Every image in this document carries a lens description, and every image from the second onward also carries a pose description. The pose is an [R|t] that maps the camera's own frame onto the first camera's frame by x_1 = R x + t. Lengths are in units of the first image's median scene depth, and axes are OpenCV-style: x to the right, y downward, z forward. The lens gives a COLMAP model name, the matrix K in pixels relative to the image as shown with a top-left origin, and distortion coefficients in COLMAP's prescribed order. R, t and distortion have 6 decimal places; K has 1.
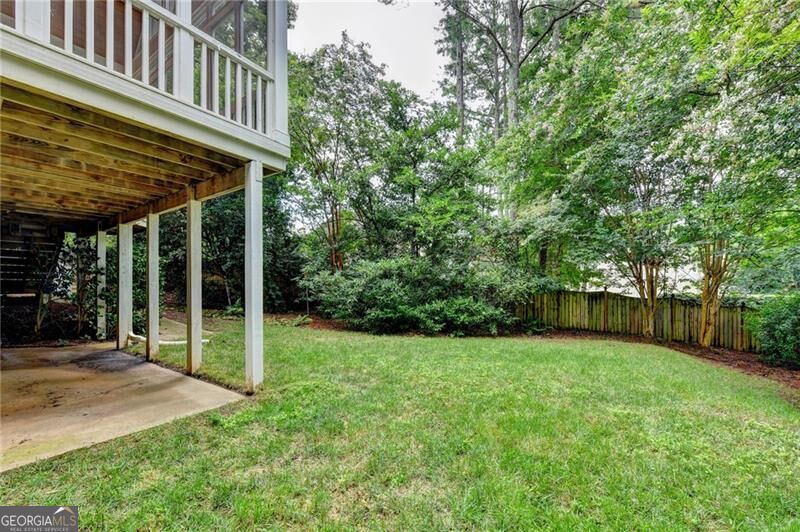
lens RADIAL K [[310.8, 0, 400.0], [0, 310.8, 266.0], [0, 0, 1]] dist [-0.017019, -0.000007]
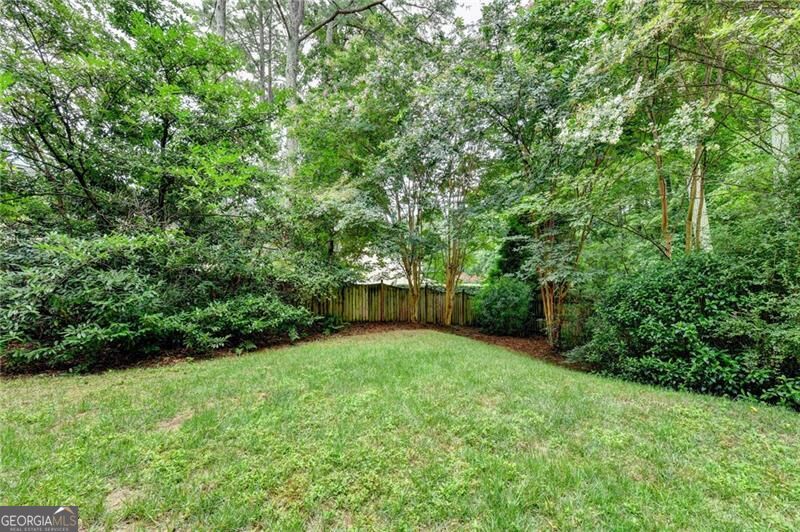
lens RADIAL K [[310.8, 0, 400.0], [0, 310.8, 266.0], [0, 0, 1]] dist [-0.017019, -0.000007]
pose [[0.714547, 0.017763, 0.699362, -0.059020], [-0.029239, 0.999562, 0.004487, 0.017747], [-0.698976, -0.023655, 0.714754, 0.235628]]
